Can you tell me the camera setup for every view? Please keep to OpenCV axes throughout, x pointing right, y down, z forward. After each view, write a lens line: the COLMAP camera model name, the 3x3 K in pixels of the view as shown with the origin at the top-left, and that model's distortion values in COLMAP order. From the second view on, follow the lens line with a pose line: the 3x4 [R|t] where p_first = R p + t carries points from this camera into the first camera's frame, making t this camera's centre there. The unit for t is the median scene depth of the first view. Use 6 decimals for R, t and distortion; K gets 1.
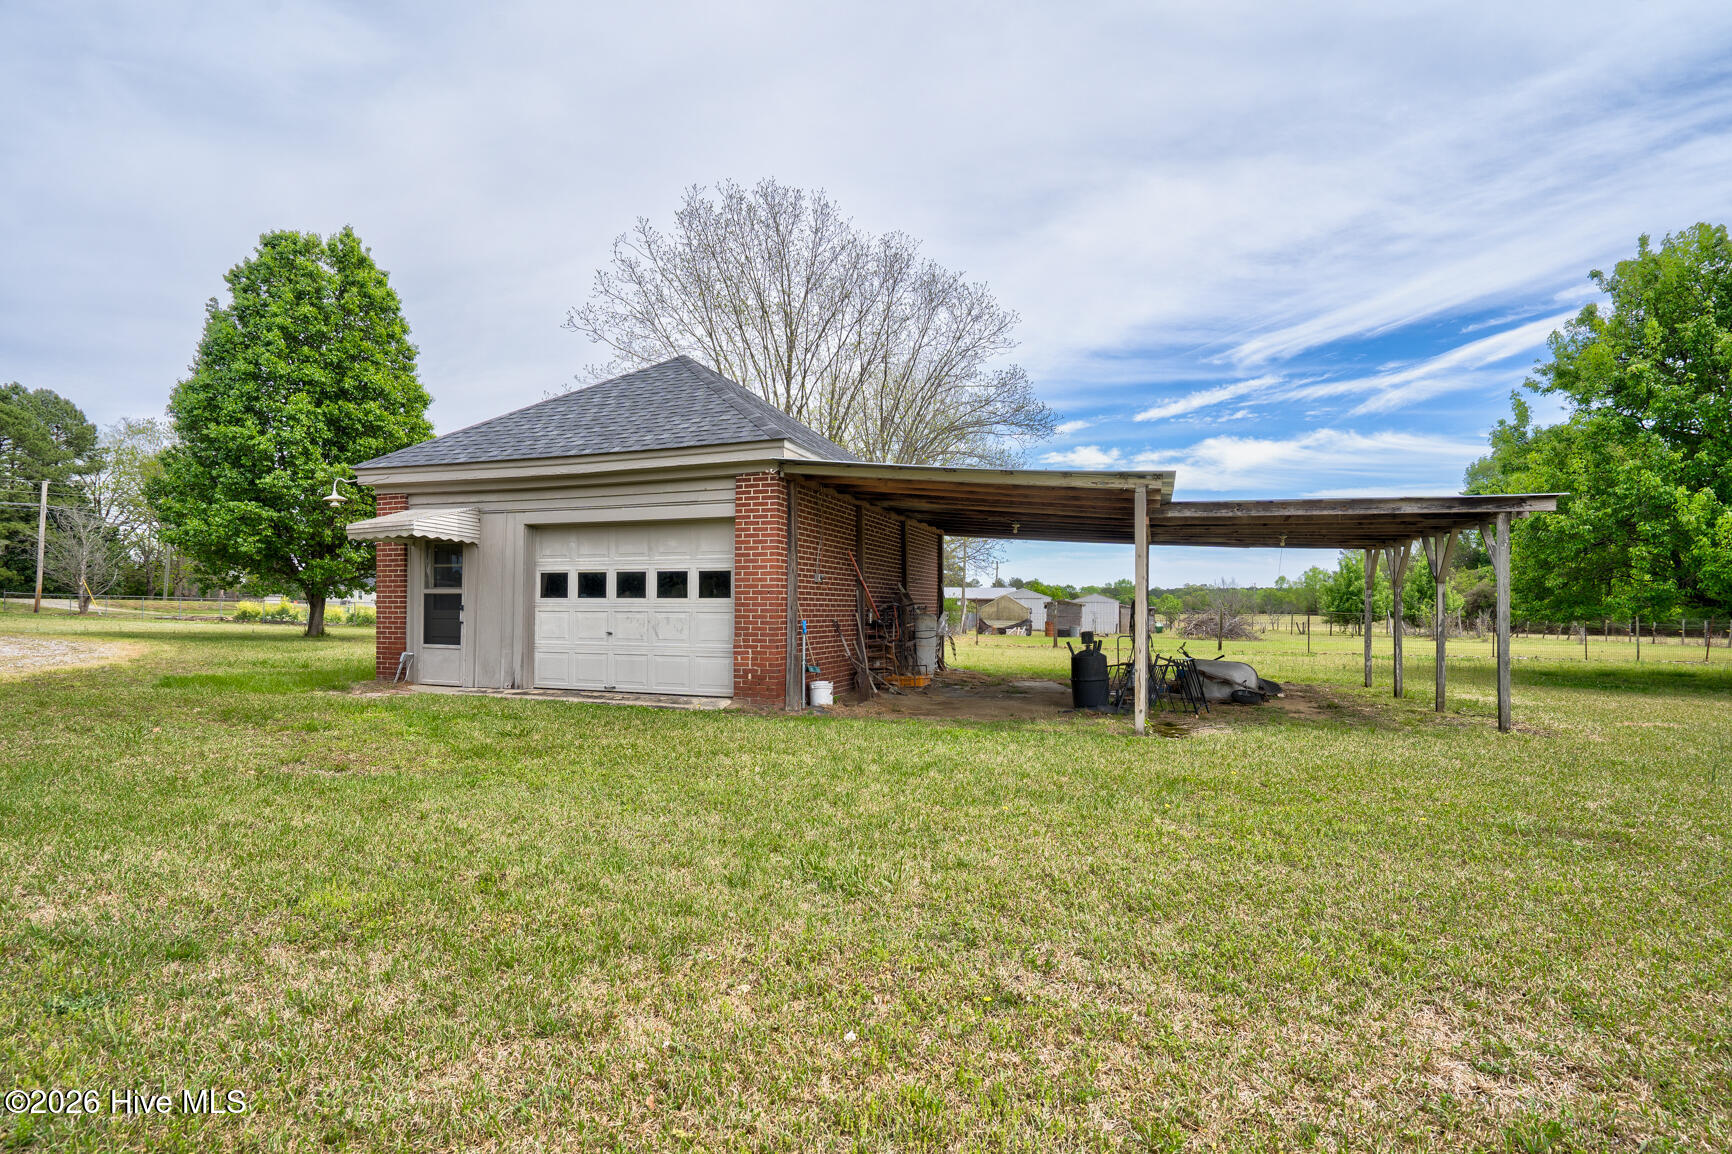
lens RADIAL K [[848.7, 0, 879.7], [0, 848.7, 590.6], [0, 0, 1]] dist [-0.029320, 0.009932]
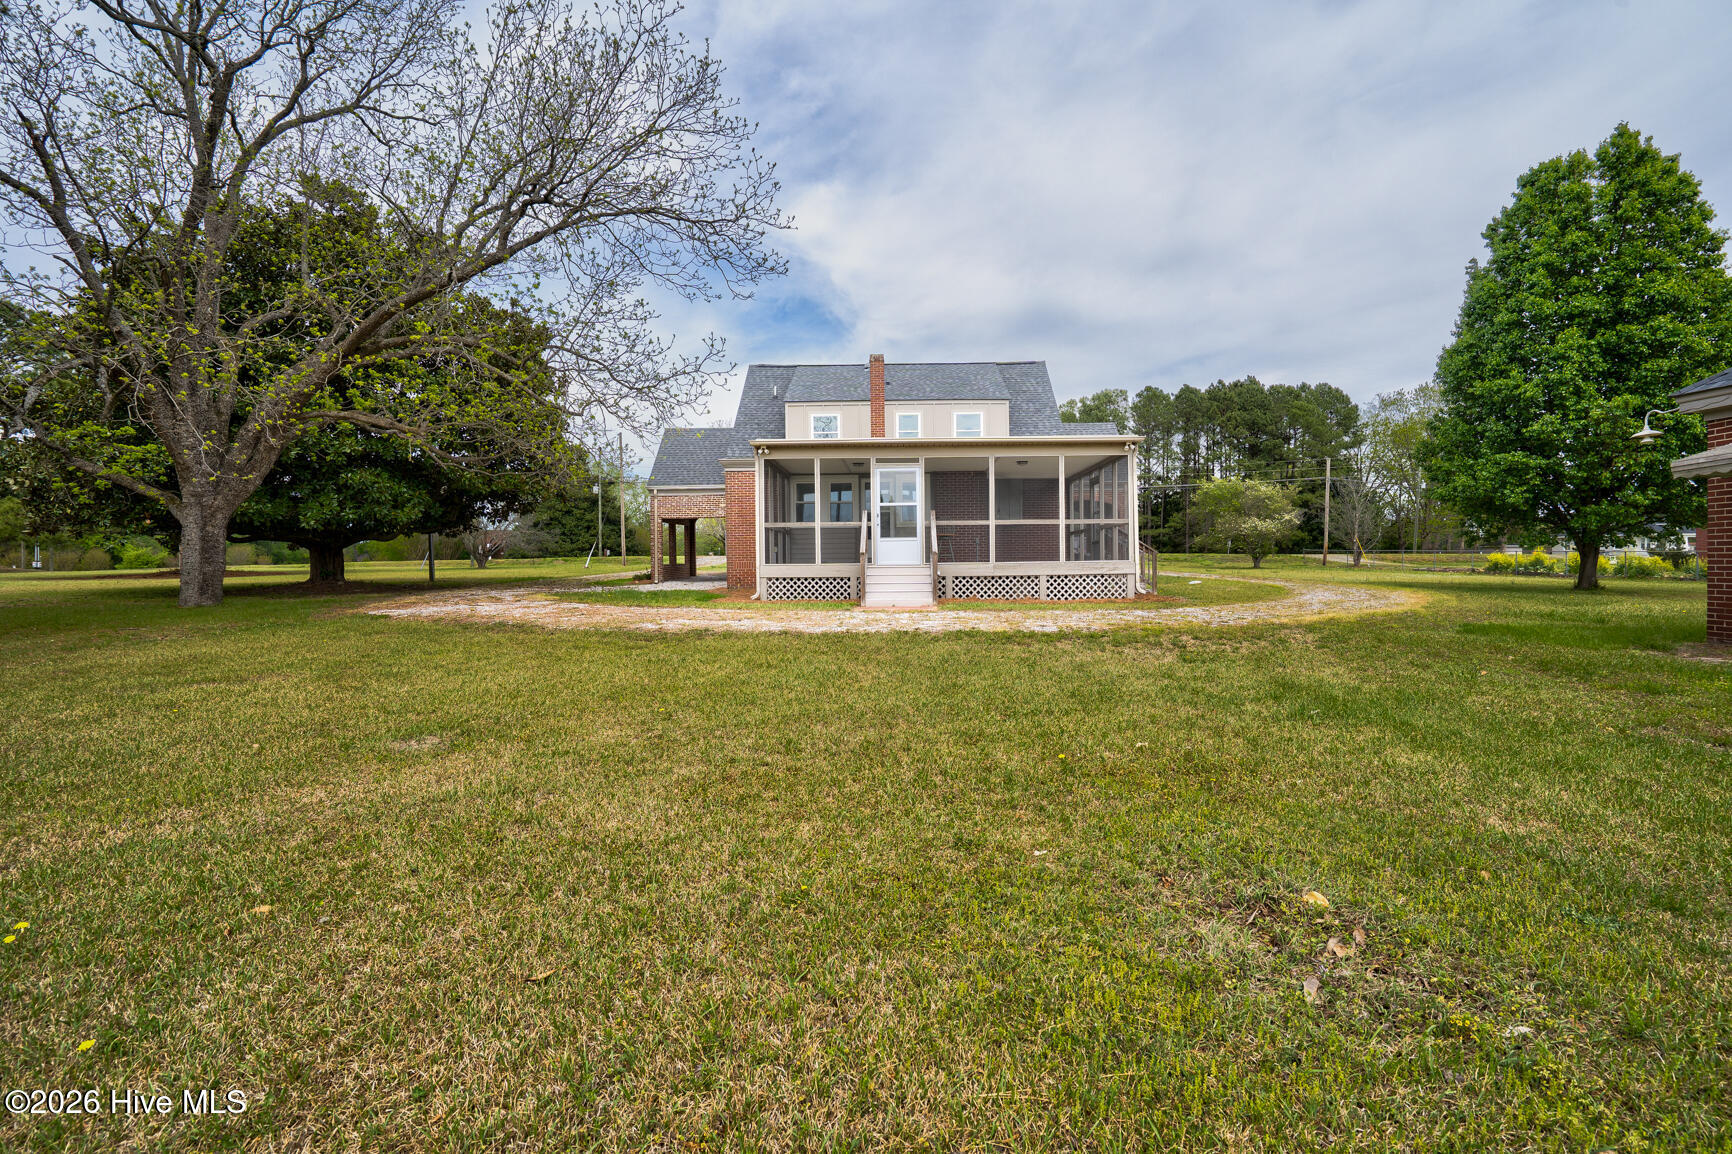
lens RADIAL K [[848.7, 0, 868.2], [0, 848.7, 576.9], [0, 0, 1]] dist [-0.029320, 0.009932]
pose [[0.283553, 0.007244, -0.958929, -0.018556], [0.032848, 0.999311, 0.017262, -0.000676], [0.958394, -0.036393, 0.283120, -0.021933]]
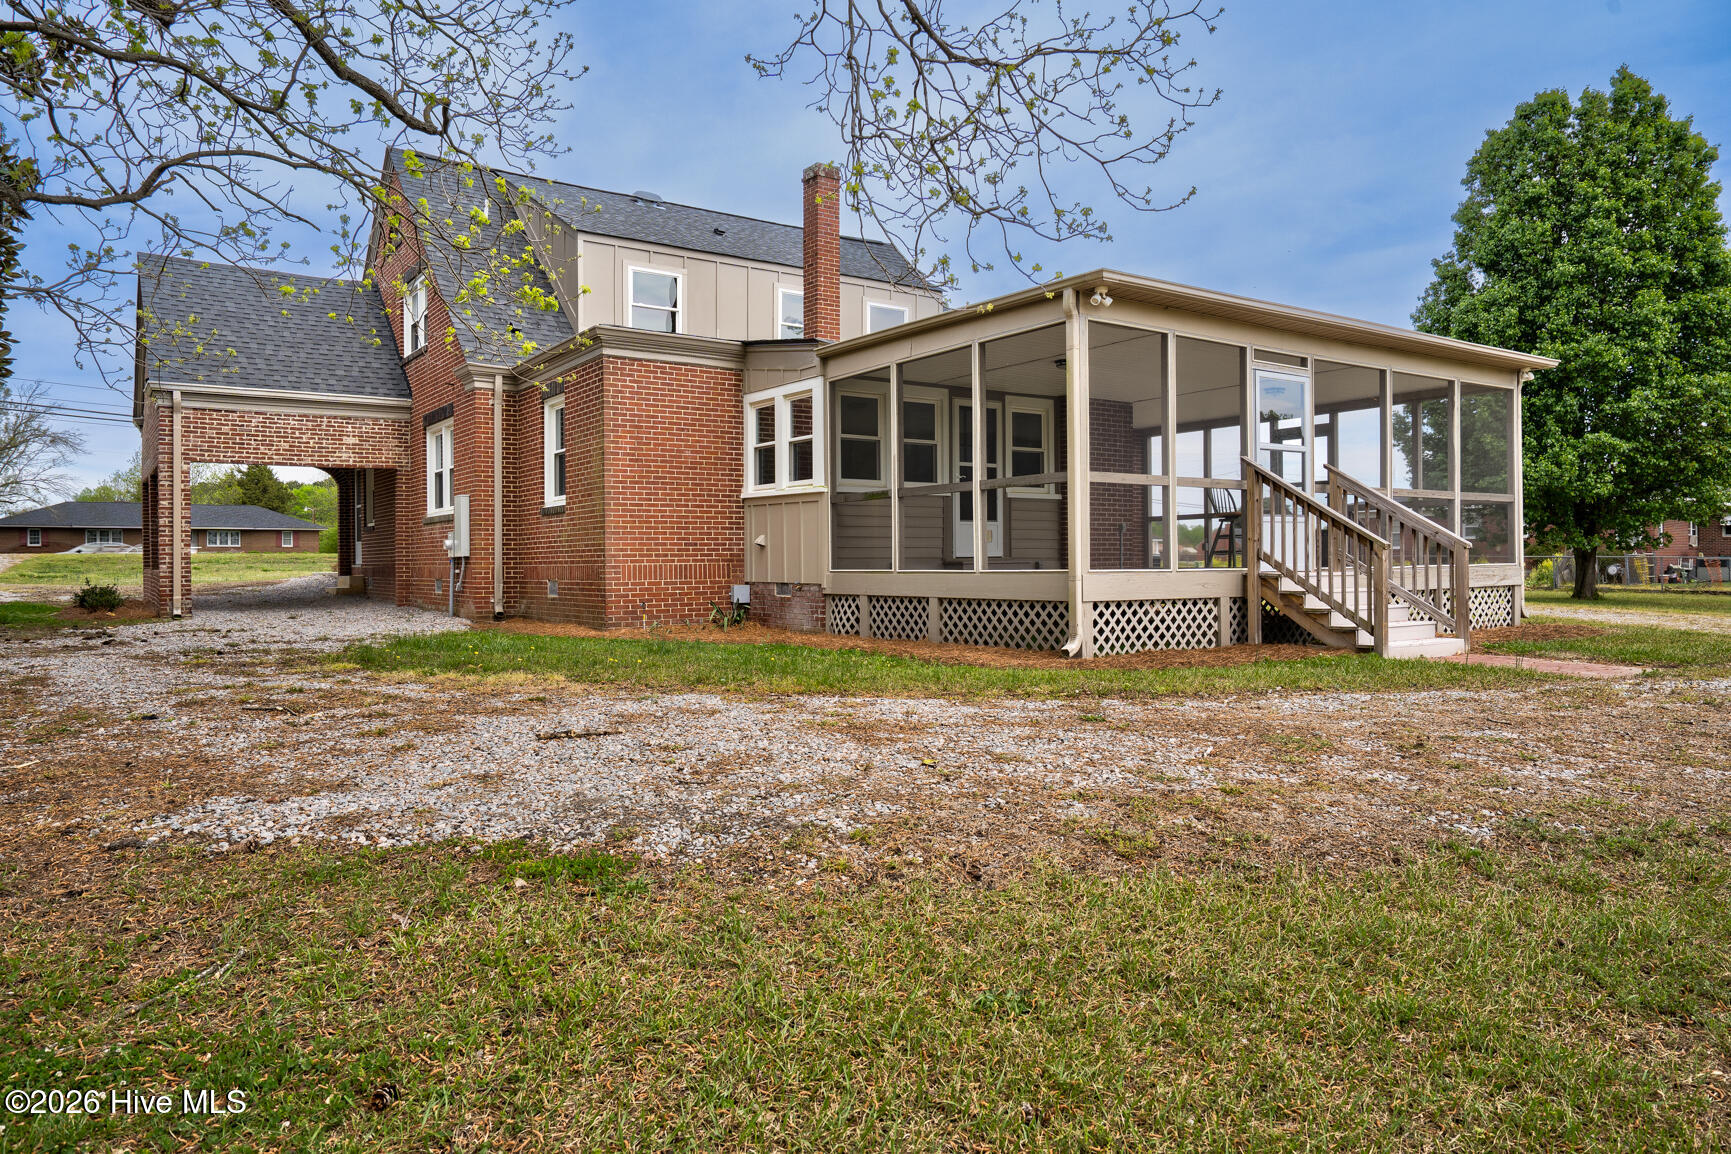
lens RADIAL K [[1117.1, 0, 865.3], [0, 1117.1, 575.6], [0, 0, 1]] dist [0.005714, 0.002462]
pose [[0.773167, -0.019811, -0.633893, -0.567496], [0.037597, 0.999186, 0.014631, -0.009695], [0.633087, -0.035144, 0.773283, -0.273113]]
